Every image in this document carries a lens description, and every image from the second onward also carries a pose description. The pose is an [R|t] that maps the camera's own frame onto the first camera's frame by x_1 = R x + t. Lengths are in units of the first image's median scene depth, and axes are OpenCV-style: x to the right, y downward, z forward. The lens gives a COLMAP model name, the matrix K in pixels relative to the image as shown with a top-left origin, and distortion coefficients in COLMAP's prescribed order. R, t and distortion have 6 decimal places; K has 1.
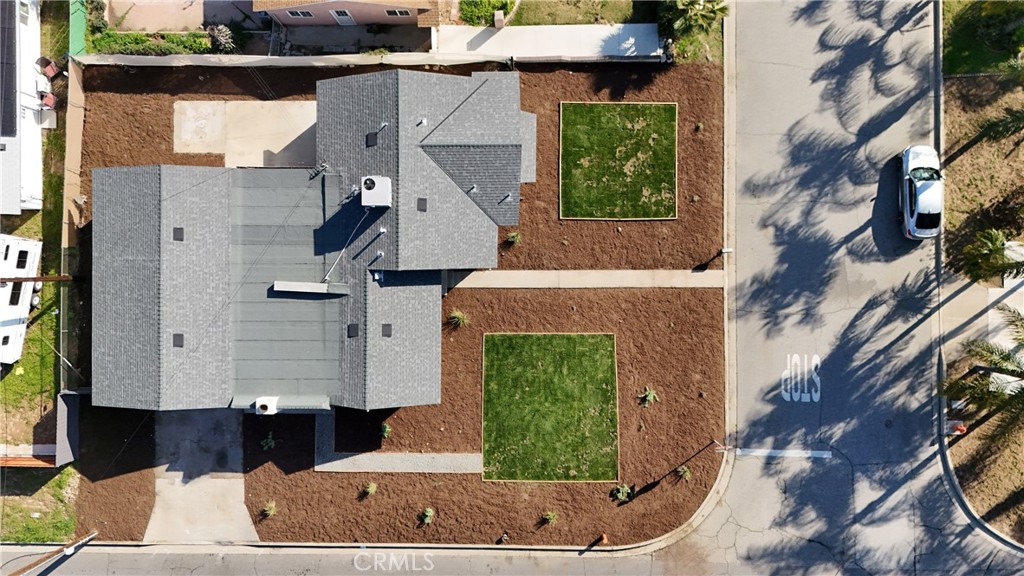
lens RADIAL K [[757.4, 0, 510.4], [0, 757.4, 289.9], [0, 0, 1]] dist [0.047672, -0.005645]
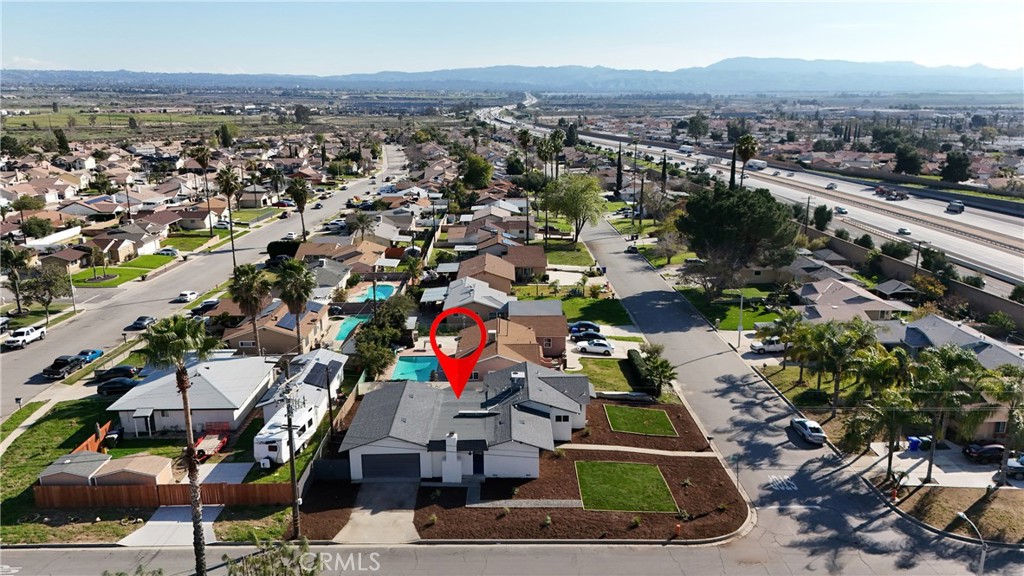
lens RADIAL K [[757.4, 0, 510.4], [0, 757.4, 289.9], [0, 0, 1]] dist [0.047672, -0.005645]
pose [[0.999527, 0.024463, 0.018645, -0.209394], [0.011876, 0.252225, -0.967596, 1.509554], [-0.028373, 0.967359, 0.251815, 0.245732]]
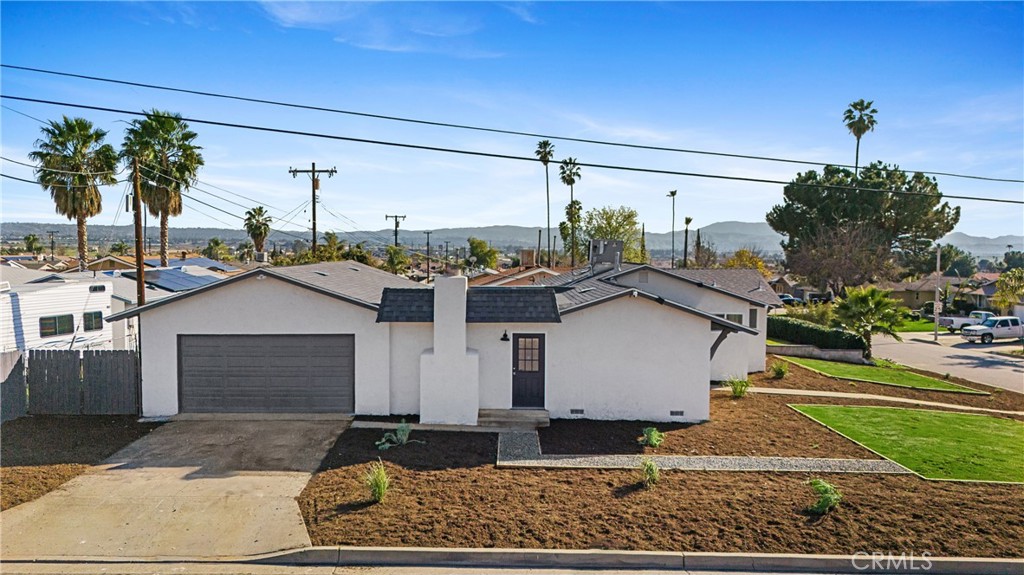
lens RADIAL K [[757.4, 0, 510.4], [0, 757.4, 289.4], [0, 0, 1]] dist [0.047672, -0.005645]
pose [[0.998895, 0.043582, 0.017580, -0.260129], [0.015372, 0.050498, -0.998606, 0.632827], [-0.044409, 0.997773, 0.049773, 0.884831]]
